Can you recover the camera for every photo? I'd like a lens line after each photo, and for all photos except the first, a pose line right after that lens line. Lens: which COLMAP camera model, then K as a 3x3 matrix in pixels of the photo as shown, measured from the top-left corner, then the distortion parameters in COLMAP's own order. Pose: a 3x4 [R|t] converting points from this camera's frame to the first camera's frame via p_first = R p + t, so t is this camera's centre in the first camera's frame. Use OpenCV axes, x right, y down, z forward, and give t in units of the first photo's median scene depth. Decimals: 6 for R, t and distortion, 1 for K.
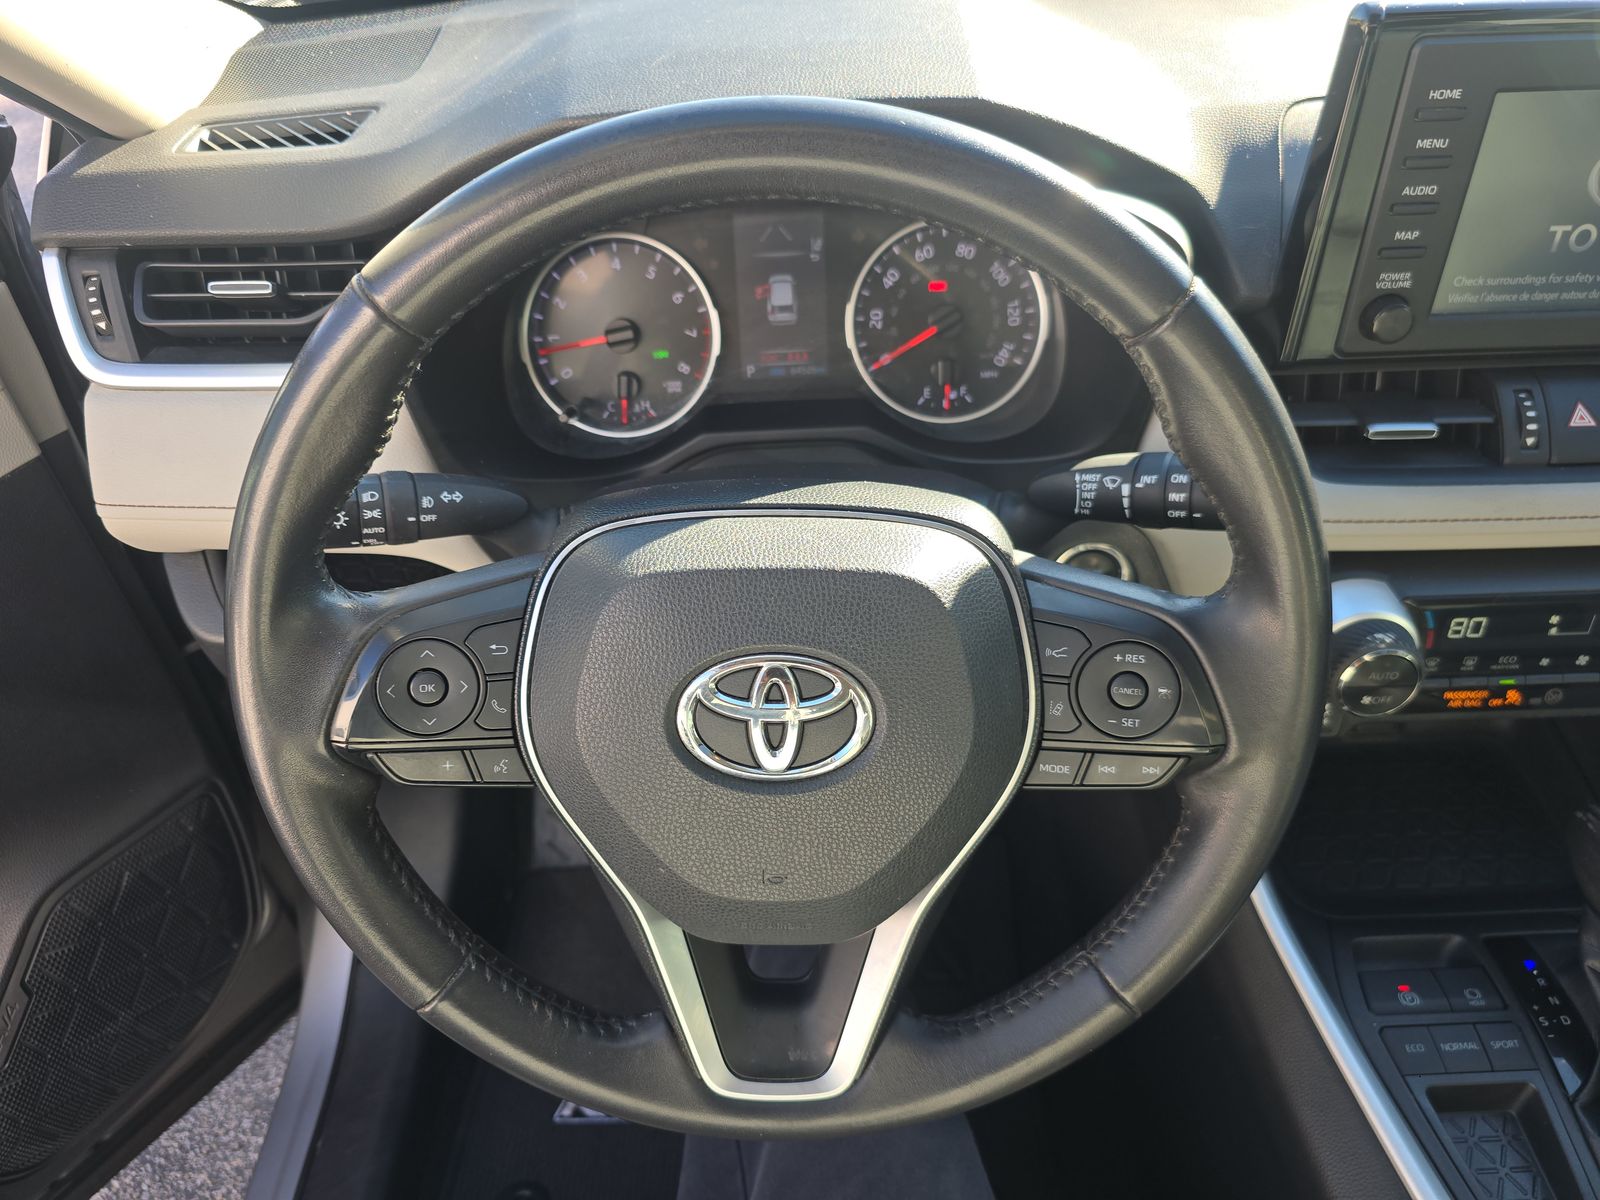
lens RADIAL K [[1050.4, 0, 763.9], [0, 1050.4, 617.1], [0, 0, 1]] dist [0.003086, -0.002914]
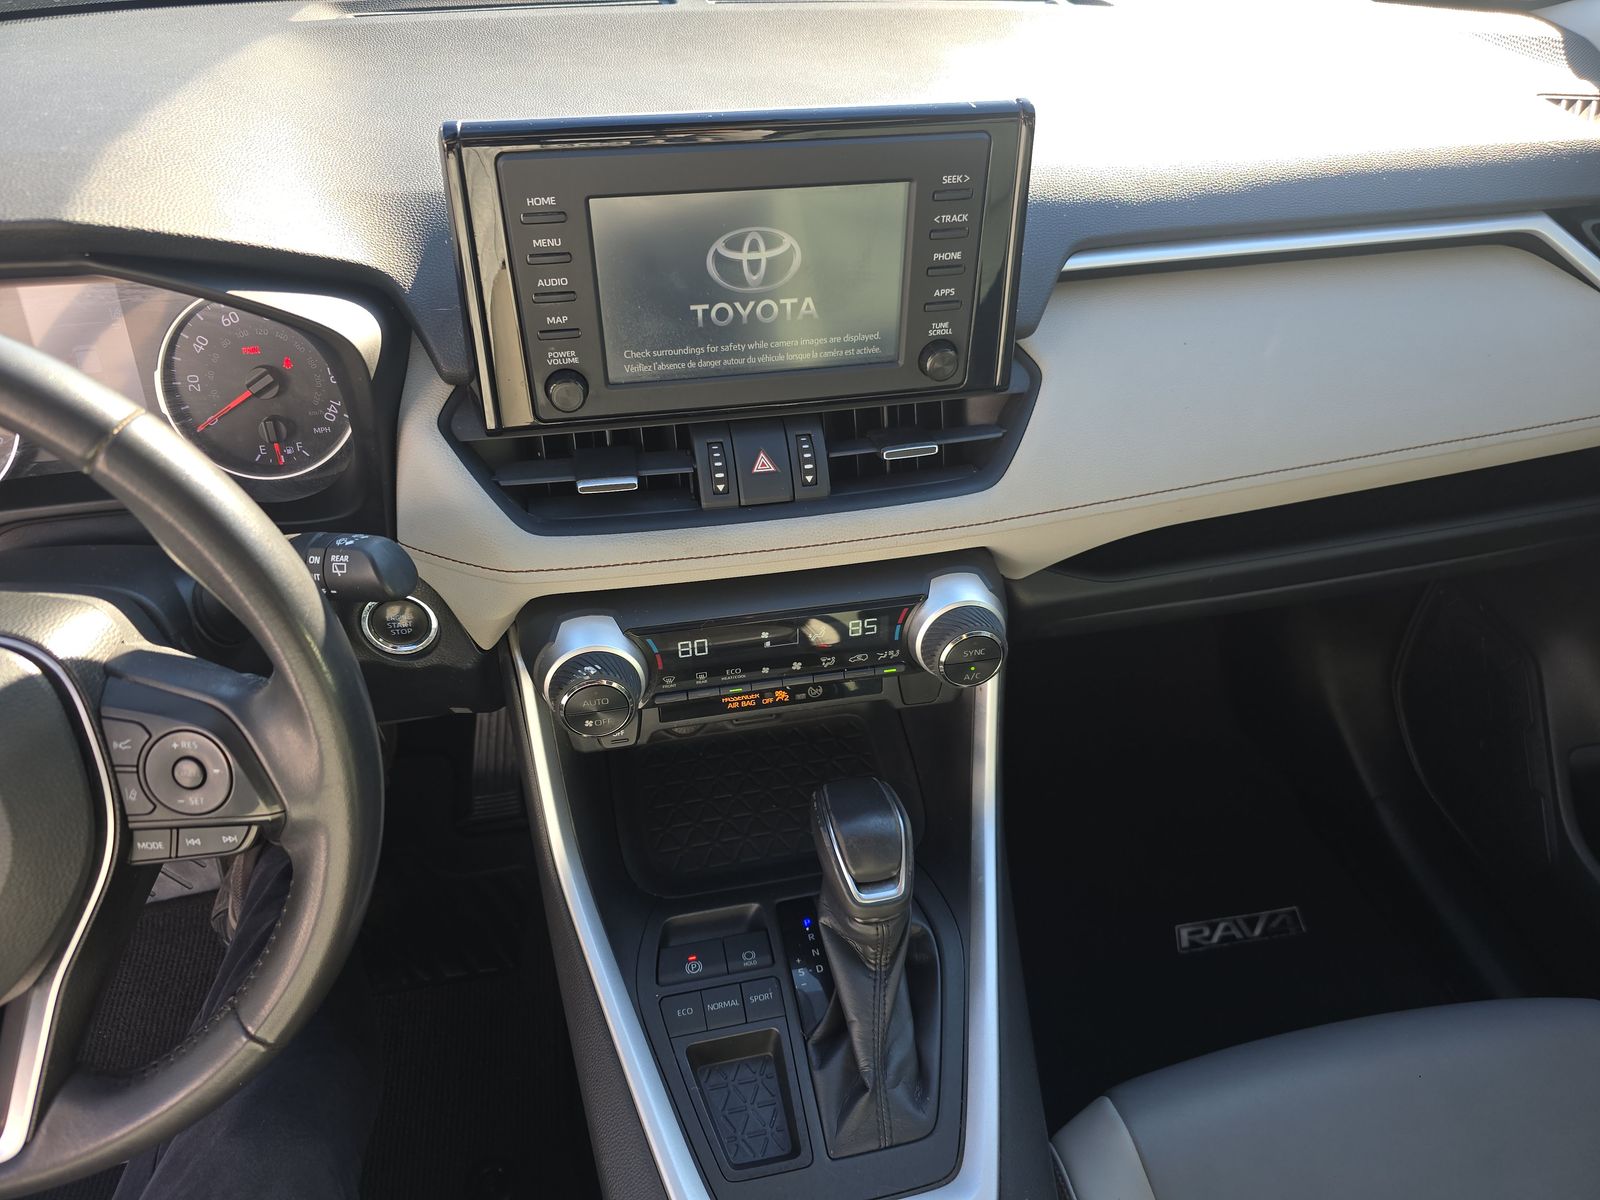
lens RADIAL K [[1044.0, 0, 800.0], [0, 1044.0, 600.0], [0, 0, 1]] dist [0.072383, -0.049765]
pose [[0.985771, -0.081442, 0.147049, 0.603513], [0.075828, 0.996176, 0.043400, -0.081949], [-0.150021, -0.031632, 0.988177, -0.151070]]
